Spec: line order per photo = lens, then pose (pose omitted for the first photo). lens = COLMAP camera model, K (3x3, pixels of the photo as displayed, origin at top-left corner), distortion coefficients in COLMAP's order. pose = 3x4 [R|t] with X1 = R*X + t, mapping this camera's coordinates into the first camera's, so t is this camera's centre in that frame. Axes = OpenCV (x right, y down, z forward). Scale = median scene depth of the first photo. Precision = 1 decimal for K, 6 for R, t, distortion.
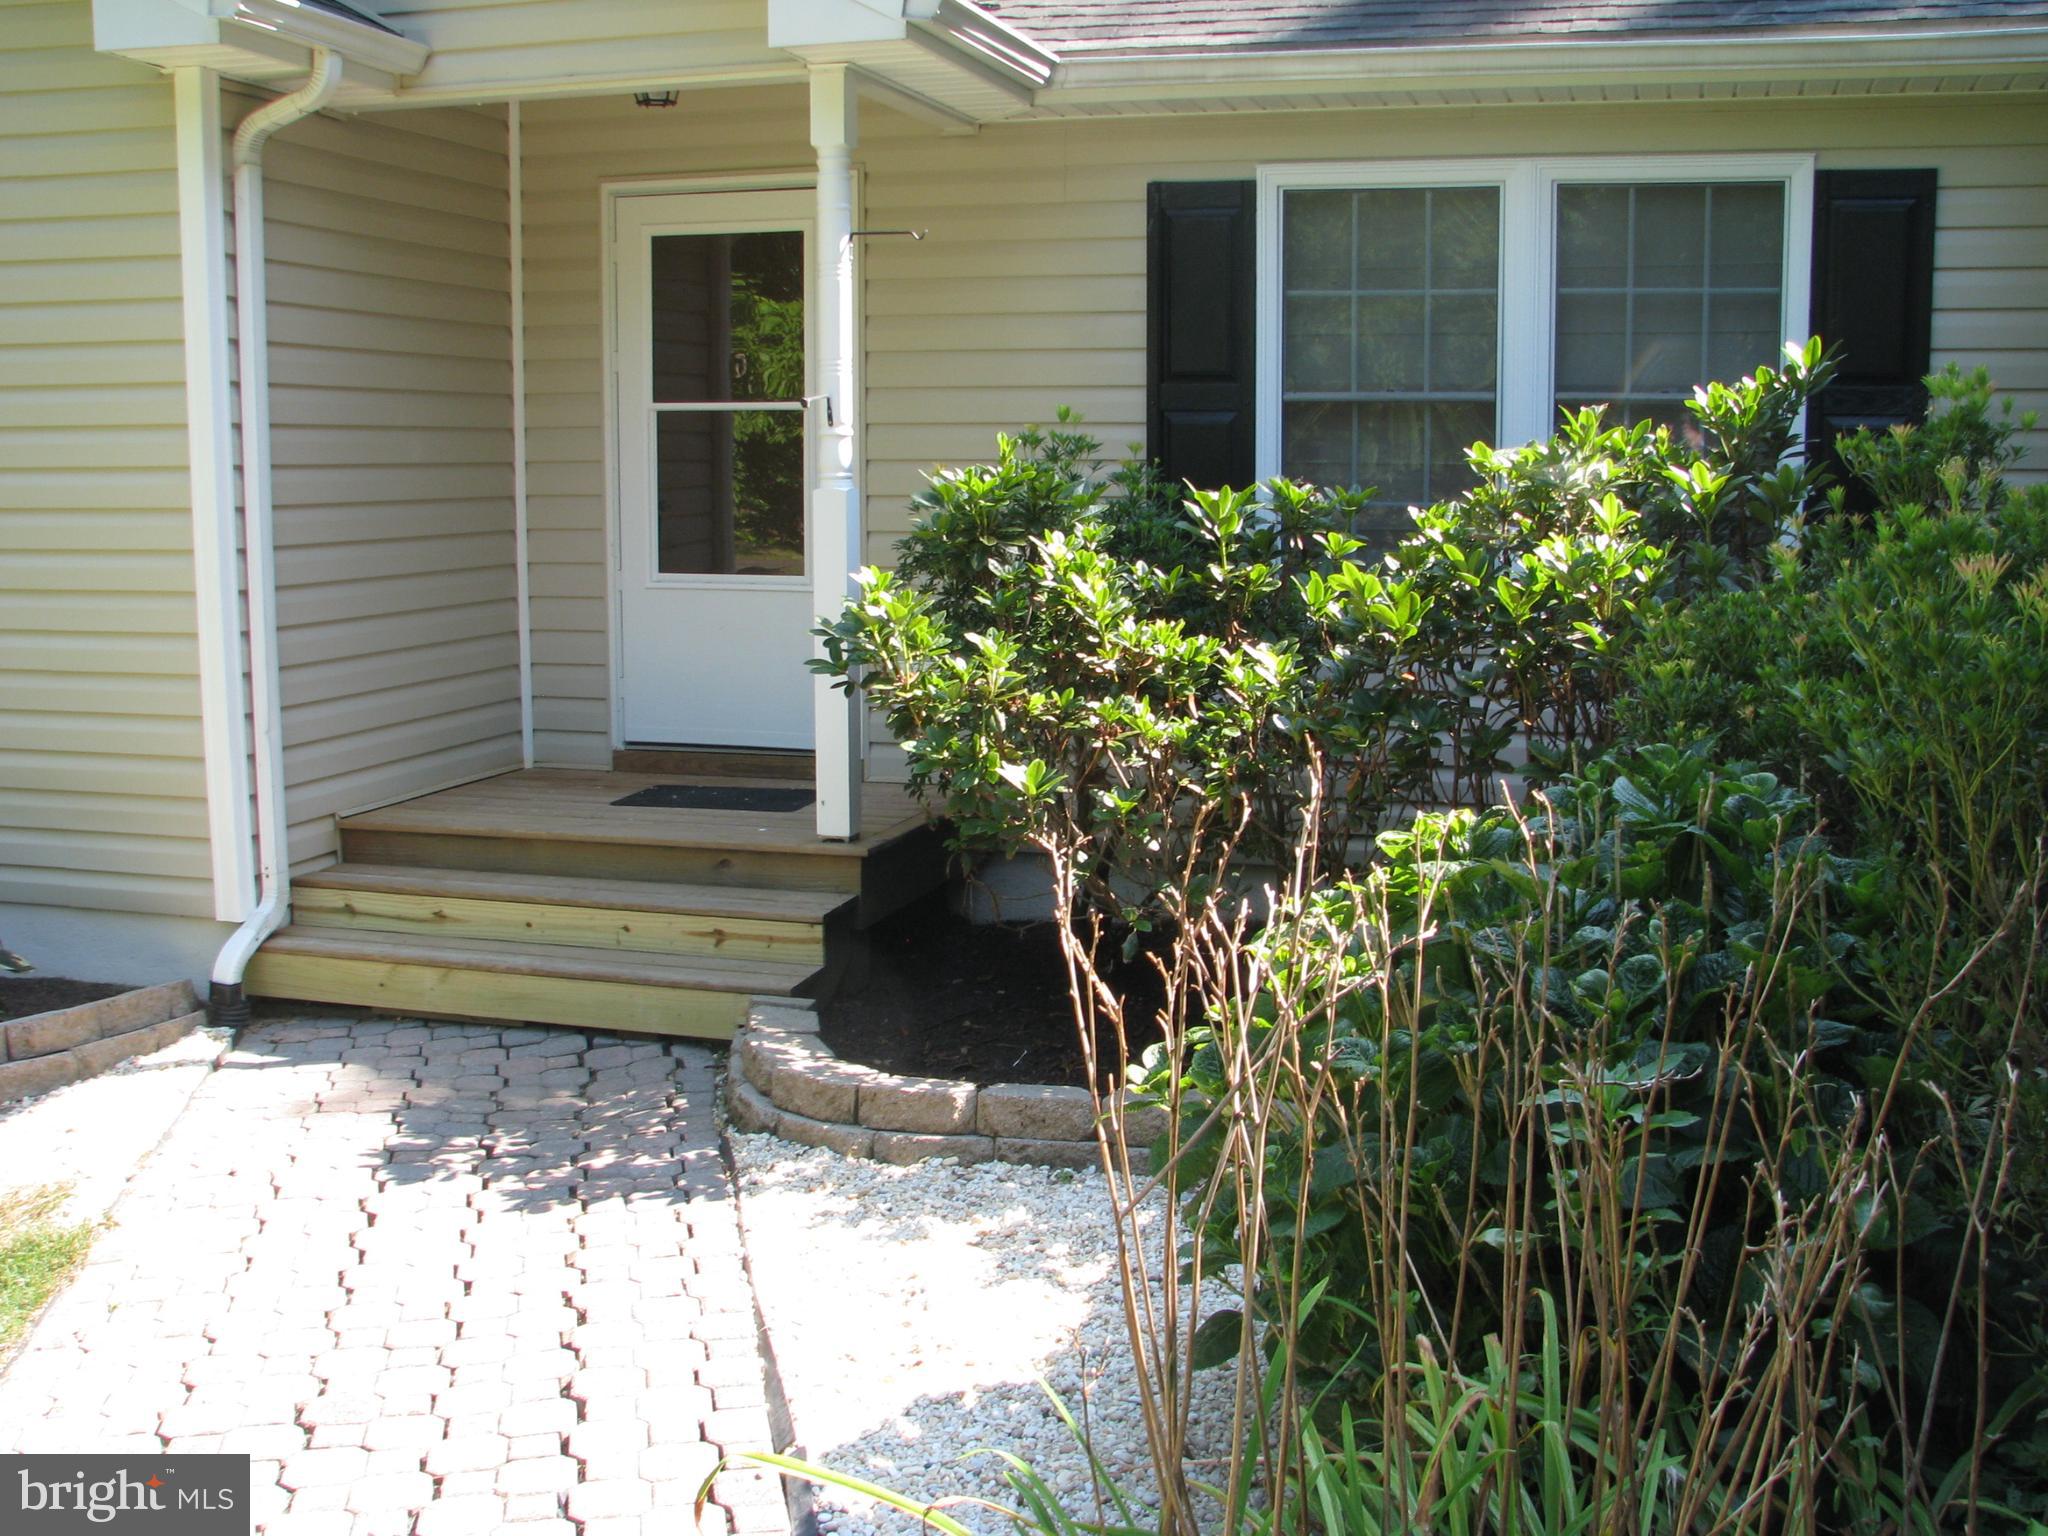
lens RADIAL K [[2188.3, 0, 1044.4], [0, 2188.3, 764.1], [0, 0, 1]] dist [-0.197415, 0.283503]
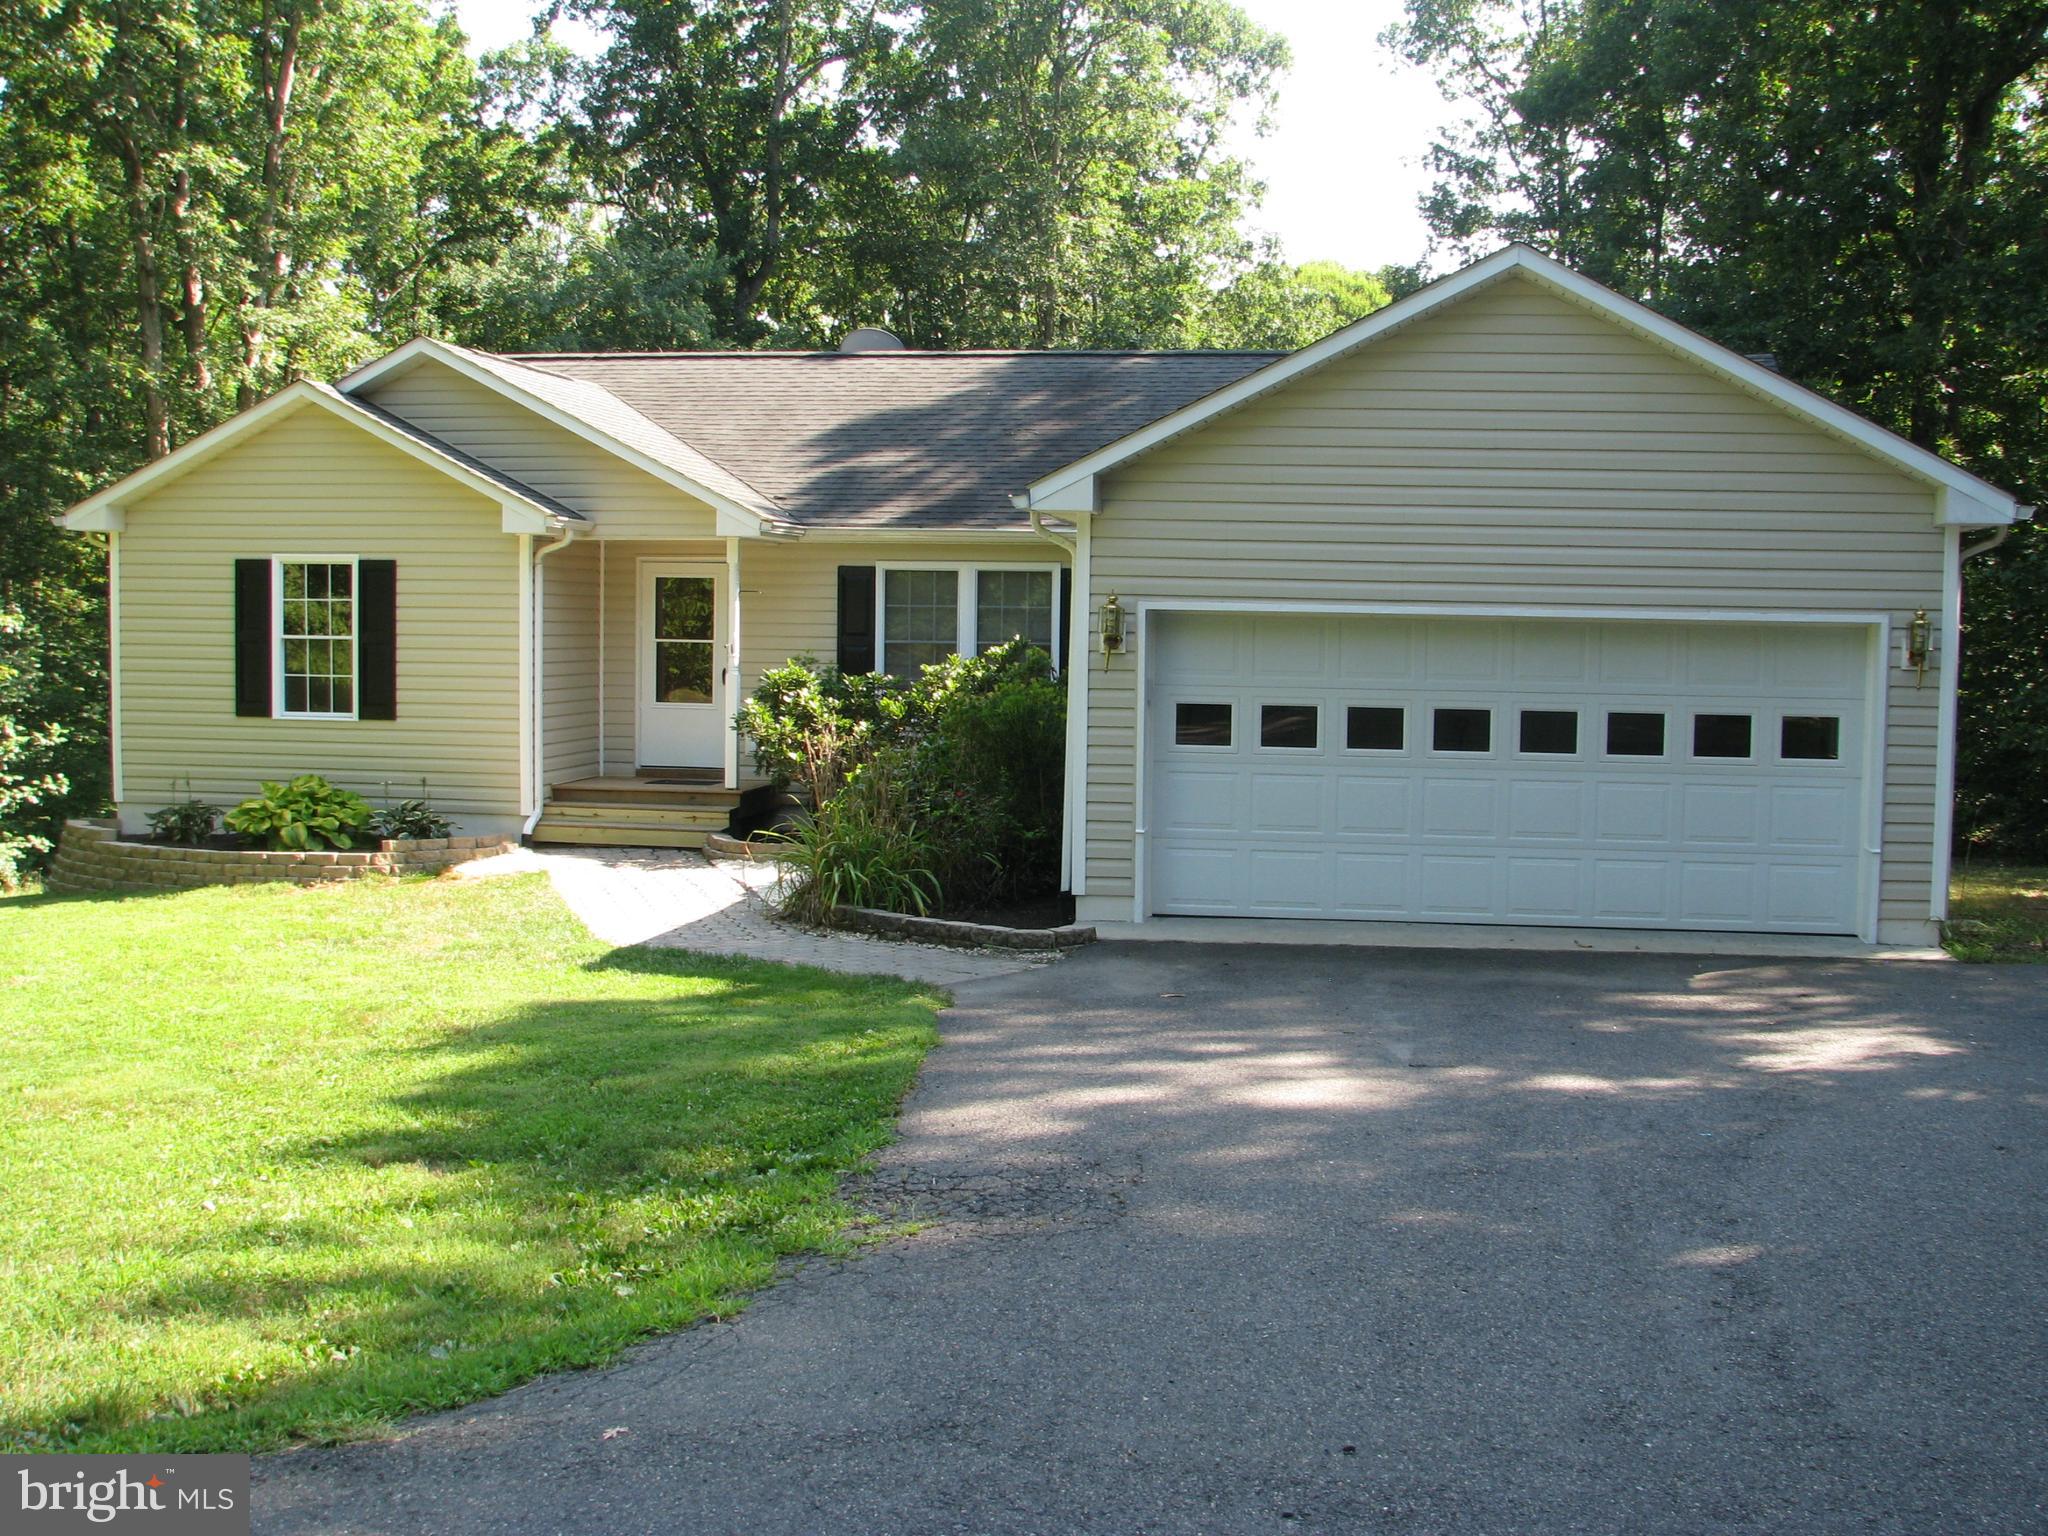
lens RADIAL K [[2188.3, 0, 1044.4], [0, 2188.3, 764.1], [0, 0, 1]] dist [-0.197415, 0.283503]
pose [[0.992750, 0.006781, 0.120004, -0.027922], [0.002319, 0.997141, -0.075530, 0.234354], [-0.120173, 0.075260, 0.989896, -2.087612]]
